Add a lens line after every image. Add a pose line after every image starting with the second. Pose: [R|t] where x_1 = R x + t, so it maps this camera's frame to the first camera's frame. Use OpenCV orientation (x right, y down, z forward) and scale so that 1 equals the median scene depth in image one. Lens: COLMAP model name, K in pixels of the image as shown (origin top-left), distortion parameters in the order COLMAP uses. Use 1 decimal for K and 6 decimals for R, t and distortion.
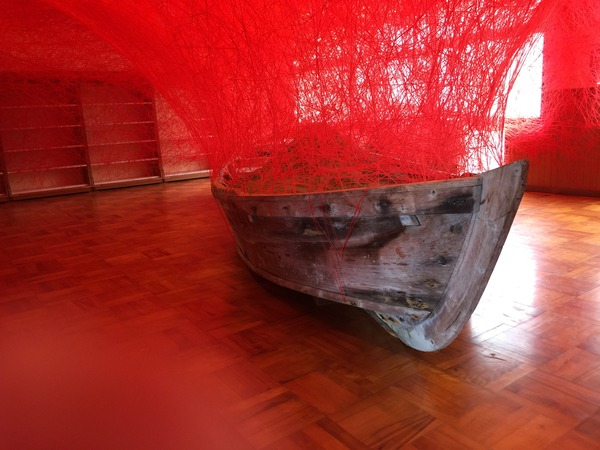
lens RADIAL K [[498.3, 0, 300.3], [0, 498.3, 226.7], [0, 0, 1]] dist [0.041398, -0.048443]
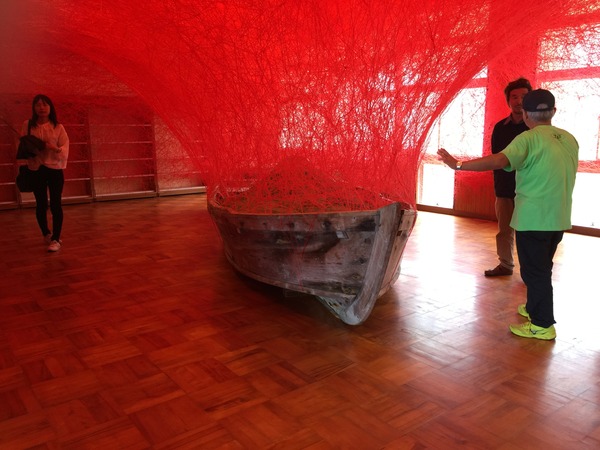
lens RADIAL K [[498.3, 0, 301.5], [0, 498.3, 224.1], [0, 0, 1]] dist [0.041398, -0.048443]
pose [[0.998638, 0.038635, 0.035059, 0.025859], [-0.037256, 0.998537, -0.039181, 0.014526], [-0.036522, 0.037822, 0.998617, -0.412974]]
